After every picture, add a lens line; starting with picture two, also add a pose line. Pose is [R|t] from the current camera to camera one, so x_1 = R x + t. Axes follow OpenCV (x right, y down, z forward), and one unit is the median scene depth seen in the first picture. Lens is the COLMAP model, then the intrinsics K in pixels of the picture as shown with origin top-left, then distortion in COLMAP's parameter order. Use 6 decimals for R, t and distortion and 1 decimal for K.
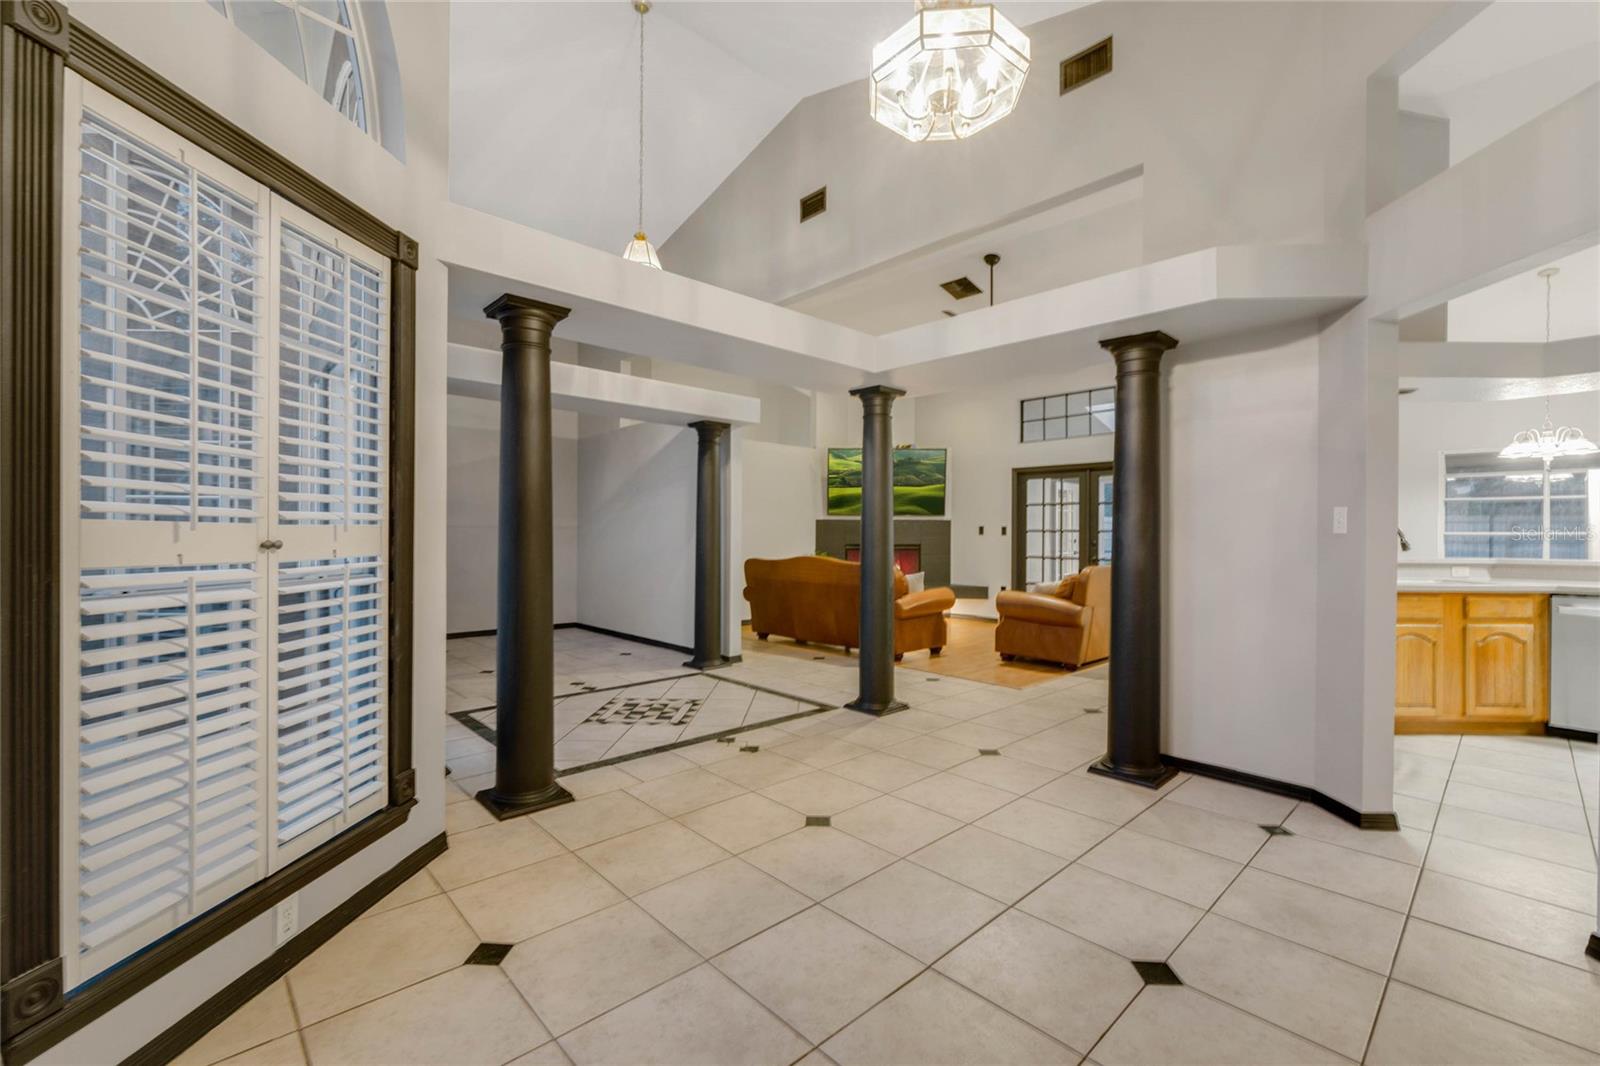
lens RADIAL K [[675.5, 0, 795.9], [0, 675.5, 537.0], [0, 0, 1]] dist [0.000974, 0.000288]
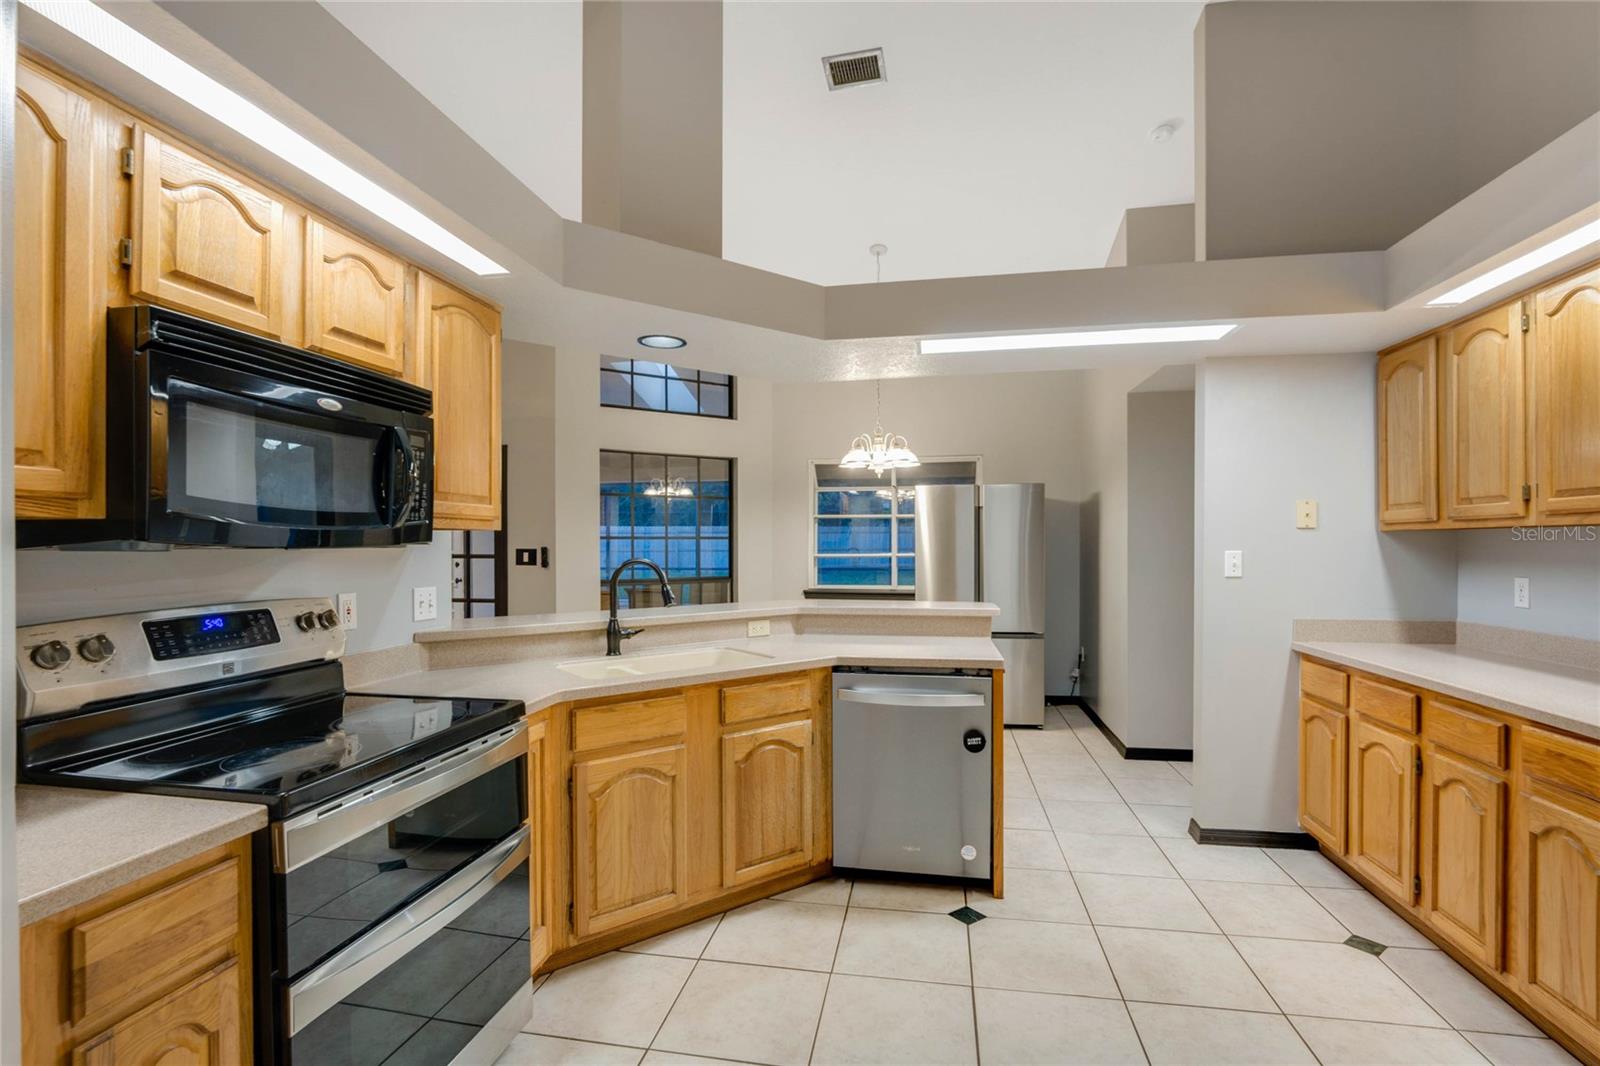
lens RADIAL K [[735.1, 0, 802.4], [0, 735.1, 539.2], [0, 0, 1]] dist [-0.000055, 0.000001]
pose [[0.802901, -0.004593, 0.596095, 0.414904], [0.008288, 0.999960, -0.003458, -0.024526], [-0.596055, 0.007716, 0.802907, 0.275097]]
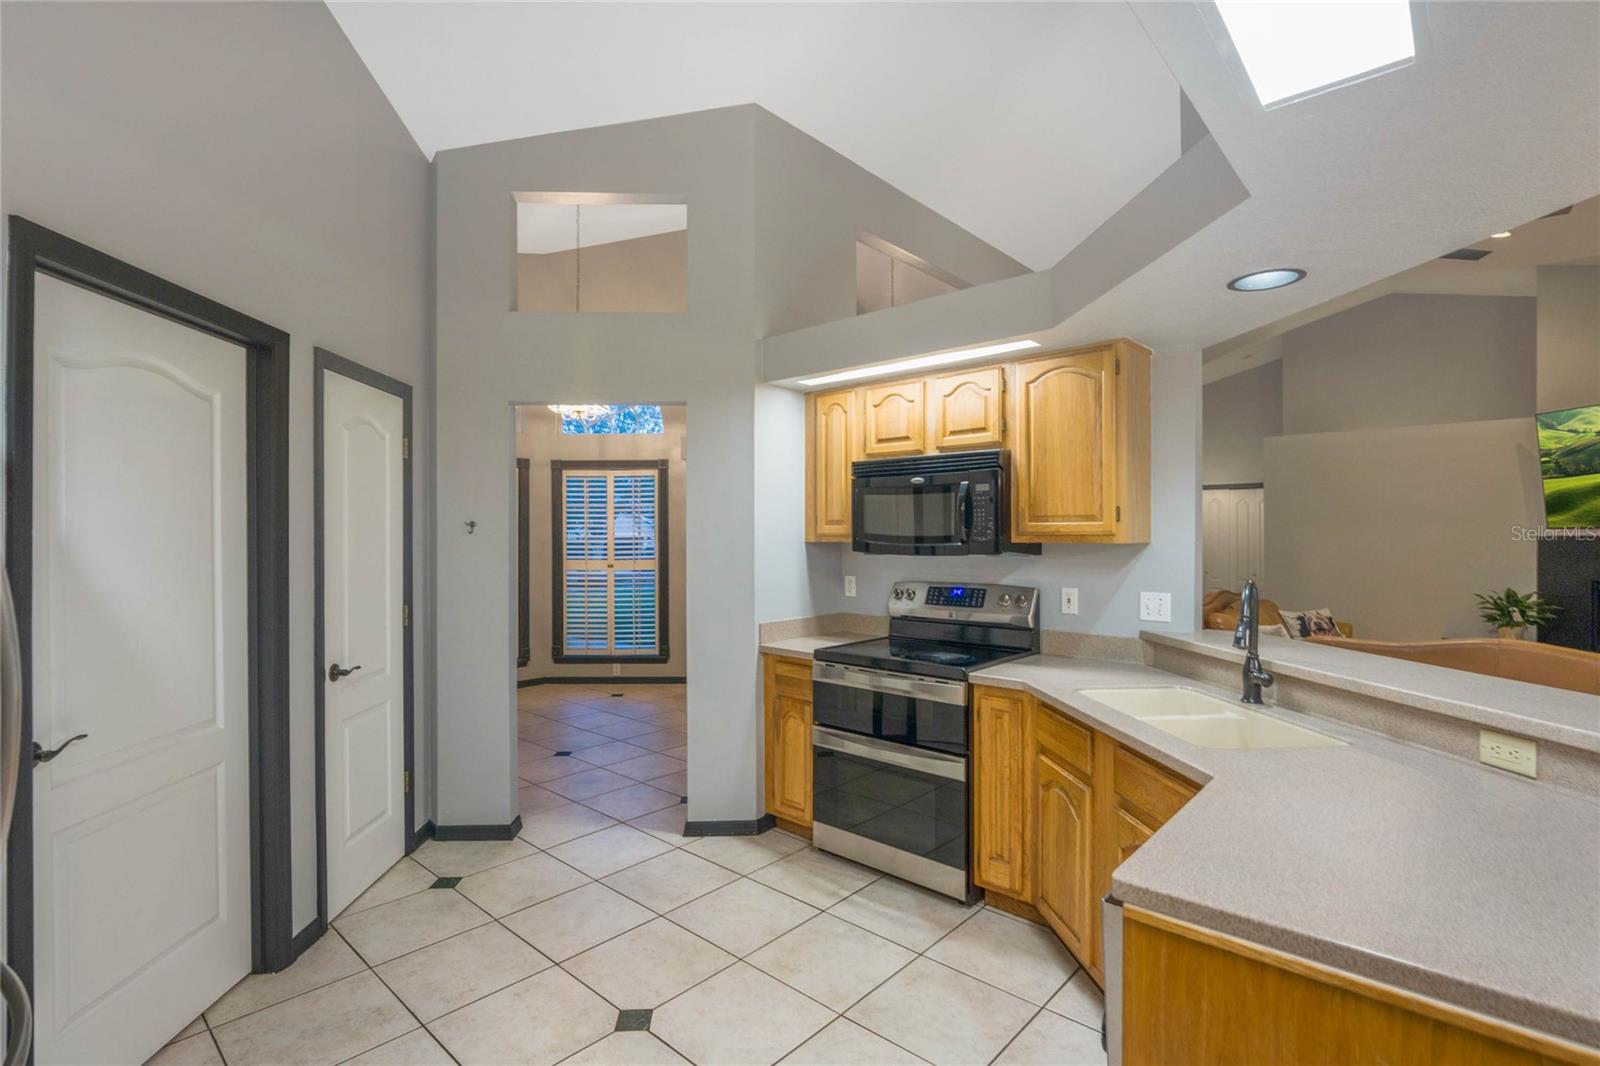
lens RADIAL K [[745.7, 0, 804.7], [0, 745.7, 529.9], [0, 0, 1]] dist [-0.000702, -0.000228]
pose [[0.090097, -0.013624, -0.995840, 0.921642], [0.003770, 0.999904, -0.013338, -0.034402], [0.995926, -0.002553, 0.090140, 0.457729]]
